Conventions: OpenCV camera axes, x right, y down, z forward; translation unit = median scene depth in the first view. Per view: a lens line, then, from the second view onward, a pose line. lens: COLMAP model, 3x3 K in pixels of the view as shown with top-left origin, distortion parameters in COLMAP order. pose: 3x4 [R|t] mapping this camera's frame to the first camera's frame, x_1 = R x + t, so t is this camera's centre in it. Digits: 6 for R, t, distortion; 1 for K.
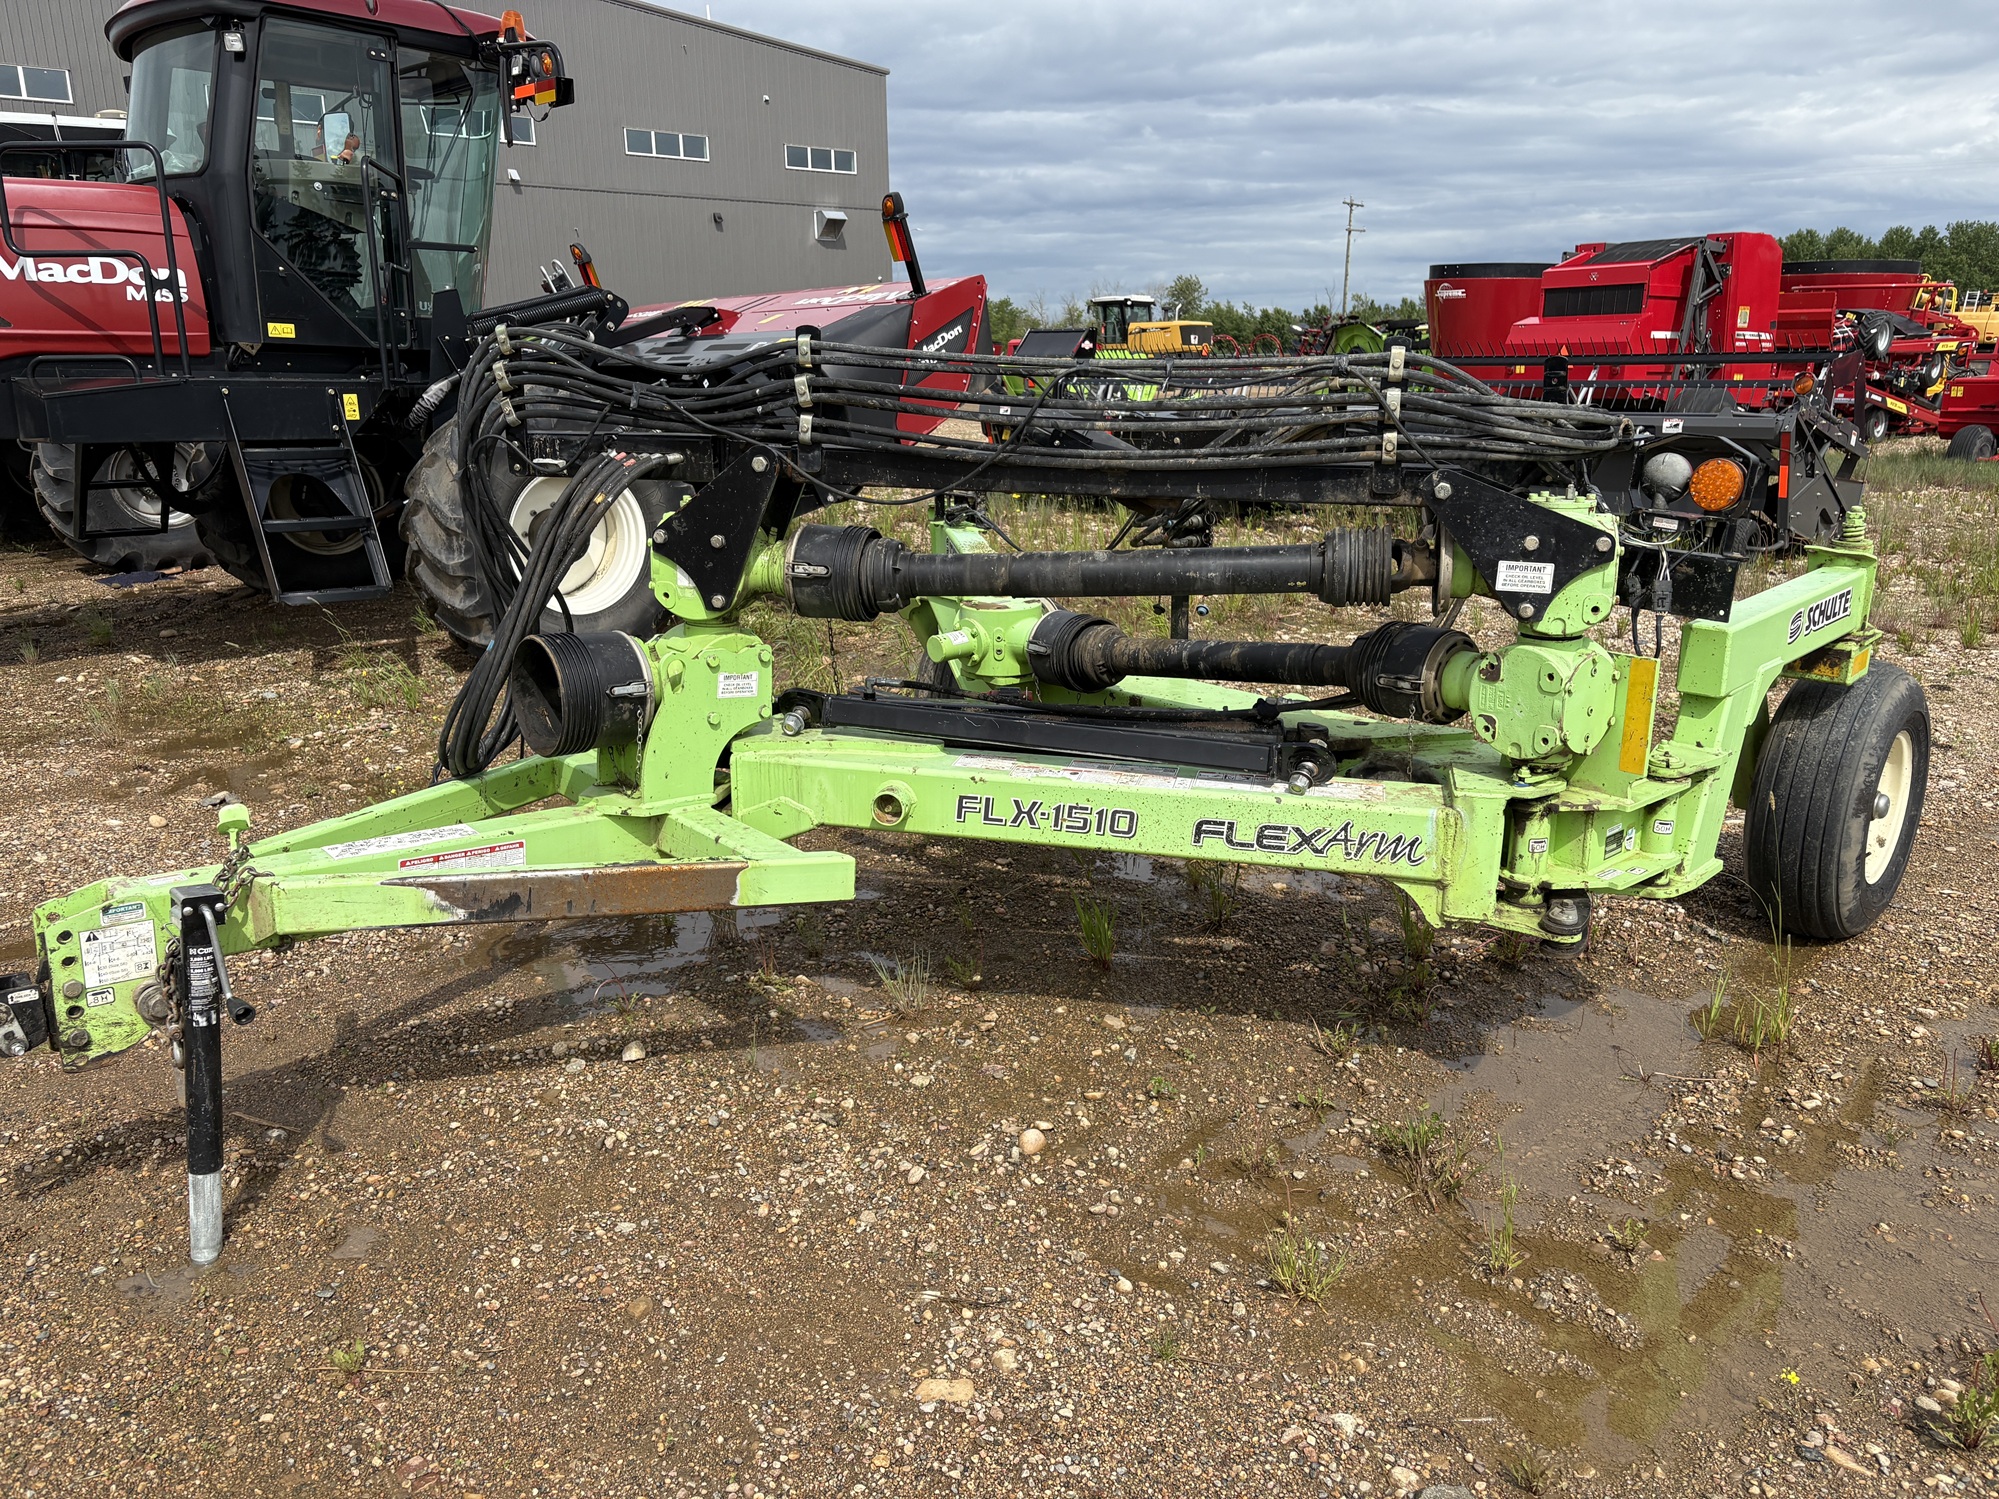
lens RADIAL K [[1502.0, 0, 1012.2], [0, 1502.0, 753.3], [0, 0, 1]] dist [0.057693, -0.053025]
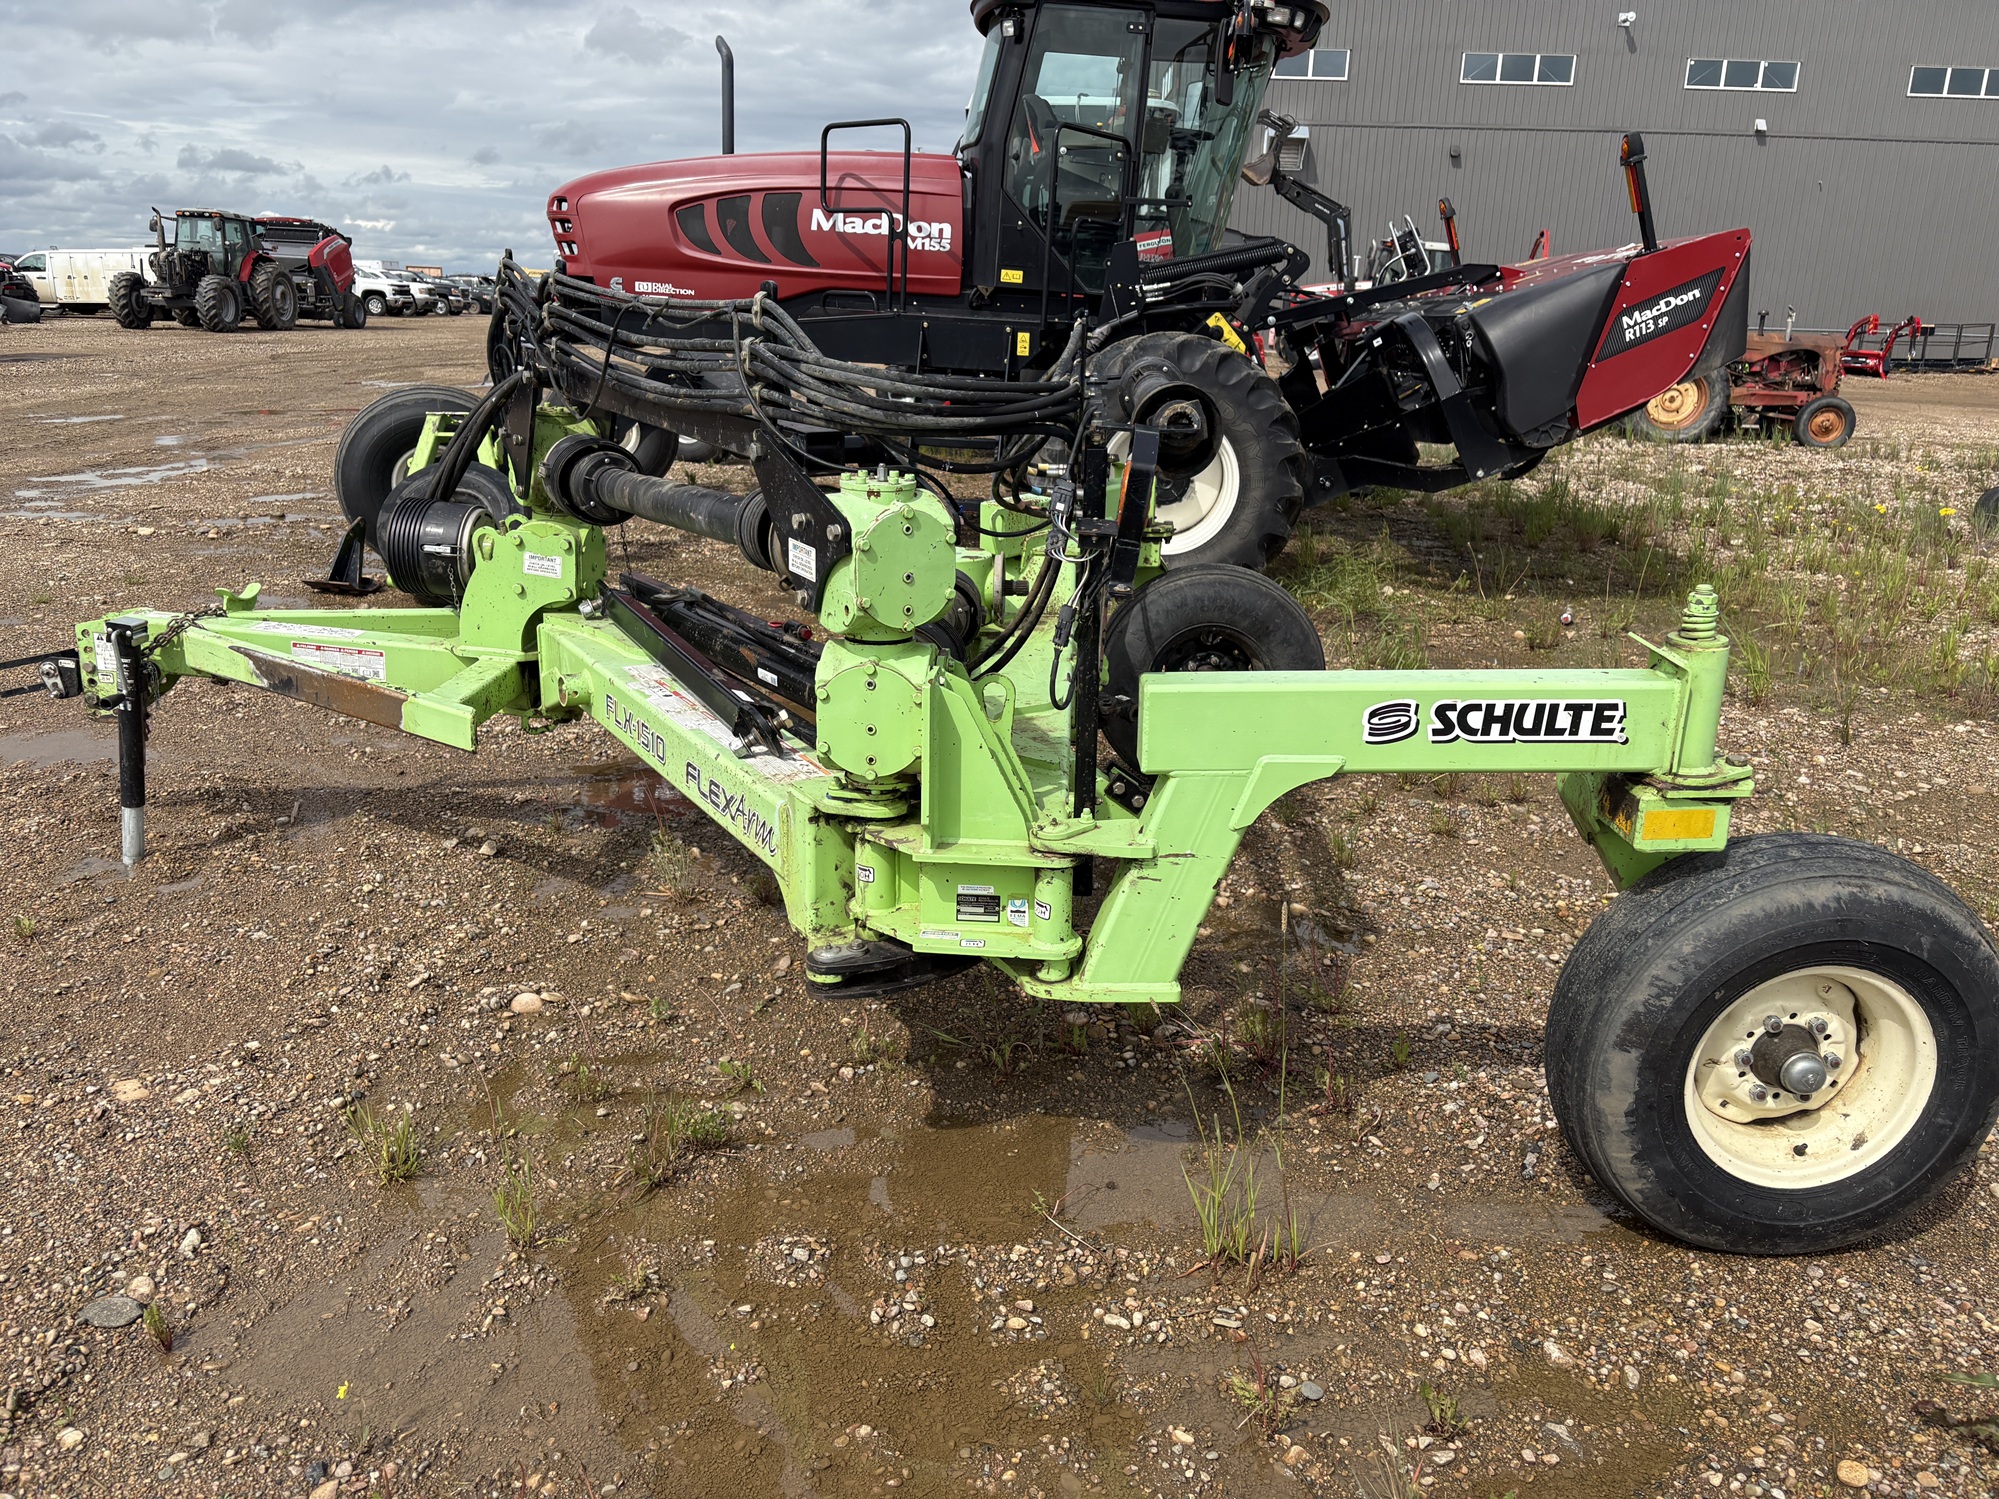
lens RADIAL K [[1502.0, 0, 1012.2], [0, 1502.0, 753.3], [0, 0, 1]] dist [0.057693, -0.053025]
pose [[0.712669, 0.236509, -0.660428, 0.897854], [-0.221364, 0.969170, 0.108200, -0.112336], [0.665658, 0.069084, 0.743053, 0.377390]]
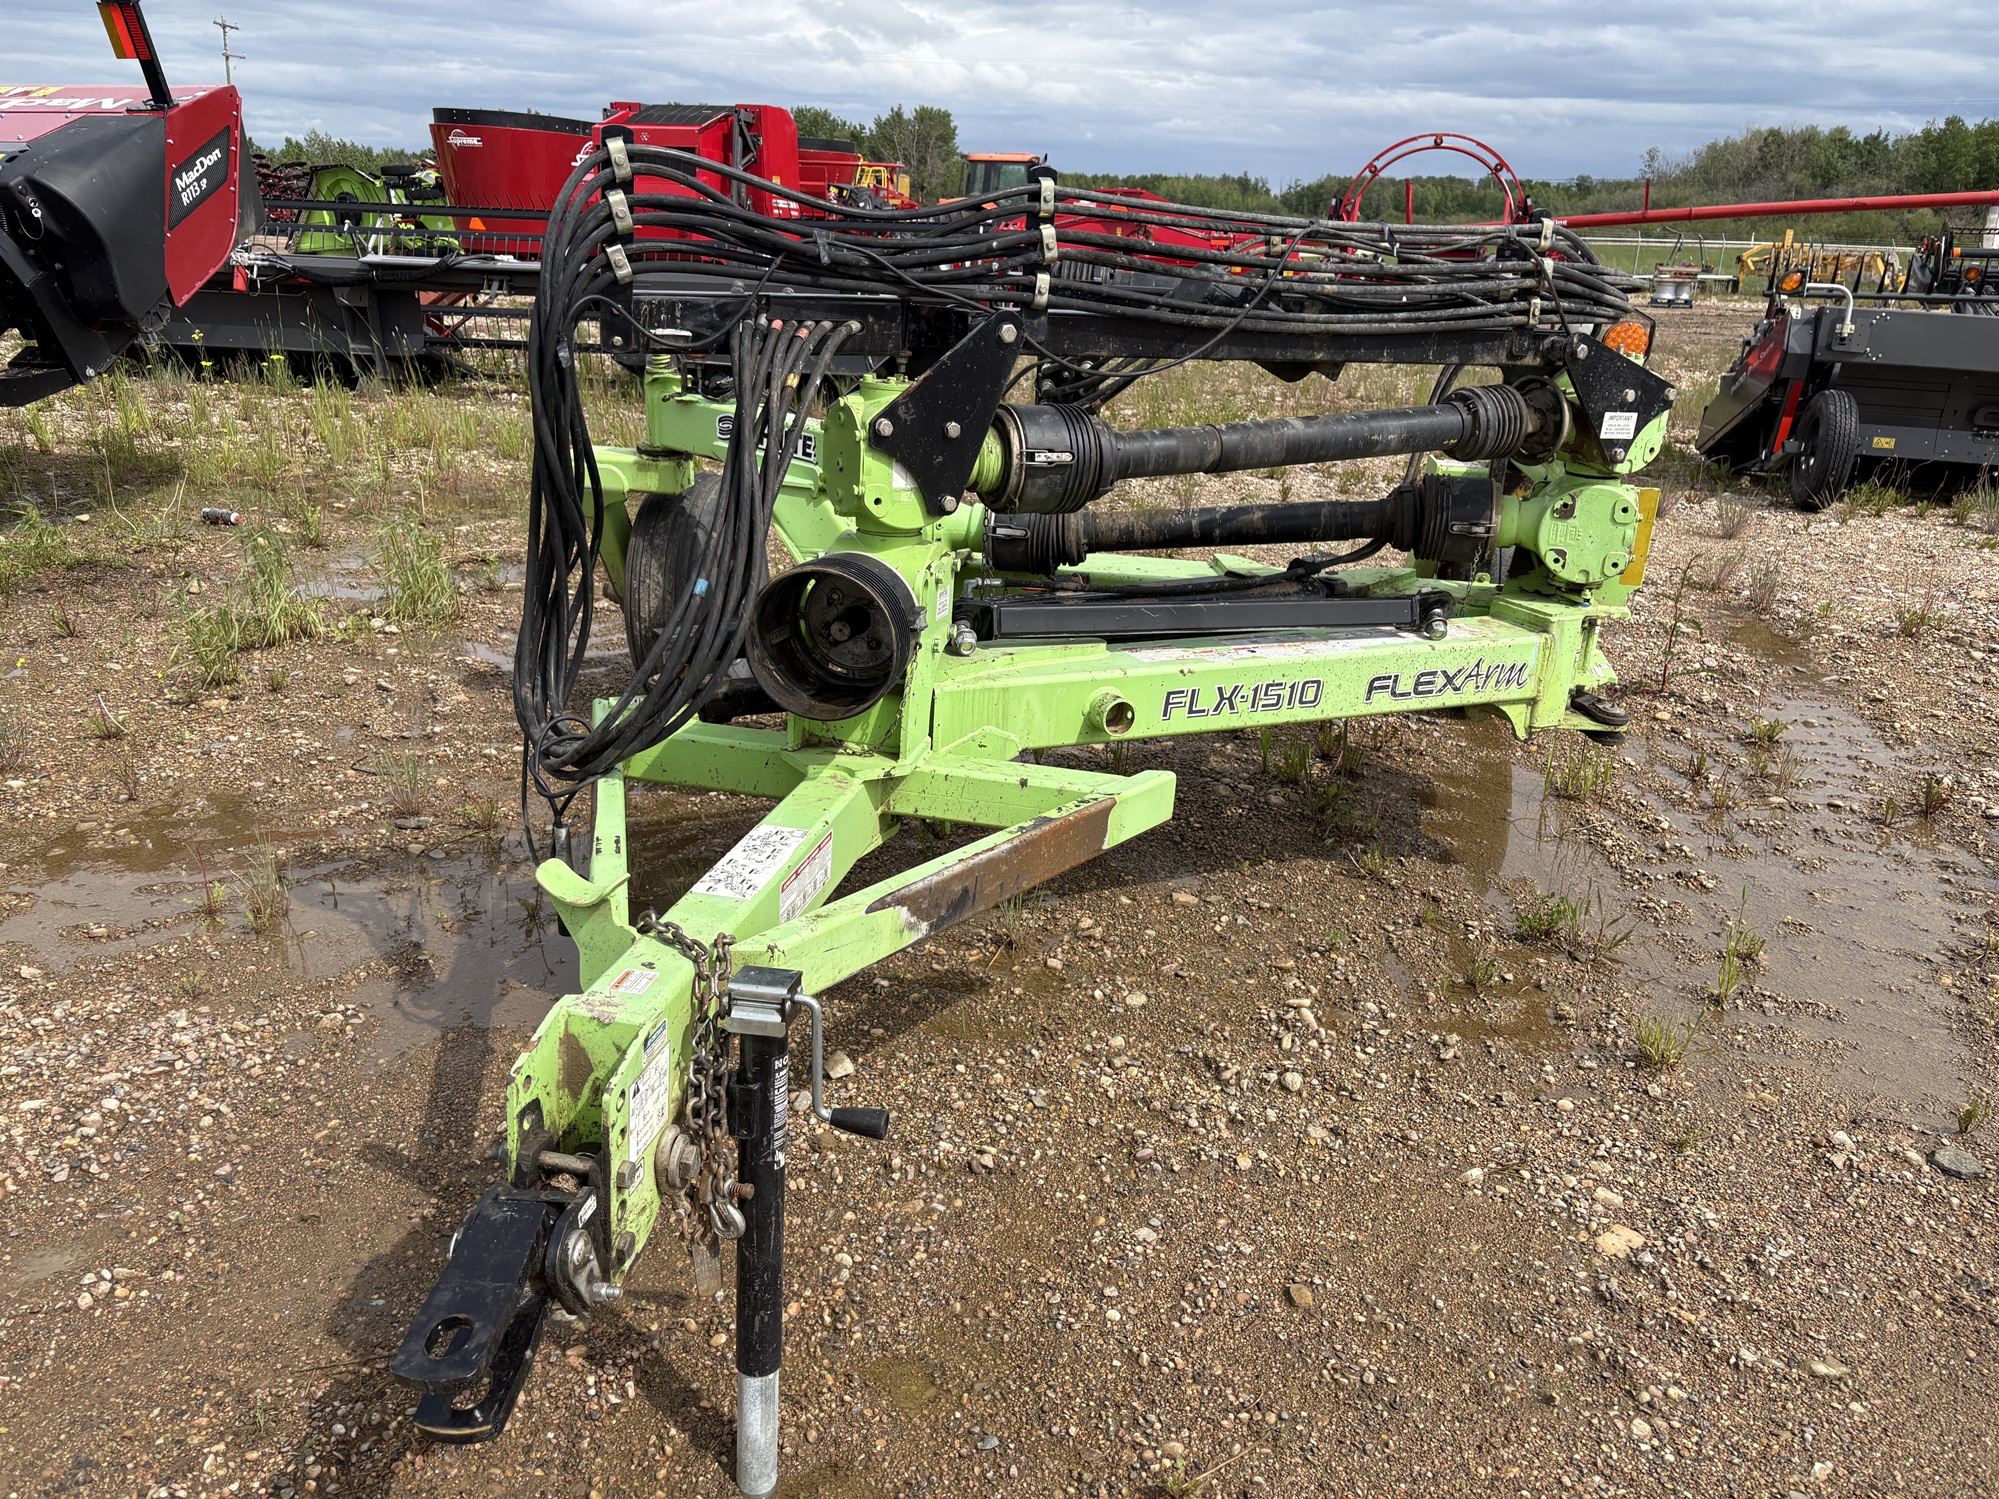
lens RADIAL K [[1492.9, 0, 999.6], [0, 1492.9, 721.2], [0, 0, 1]] dist [0.009187, 0.002727]
pose [[0.781275, -0.166467, 0.601580, -0.680252], [0.122292, 0.985925, 0.114001, -0.072654], [-0.612090, -0.015497, 0.790636, 0.334706]]
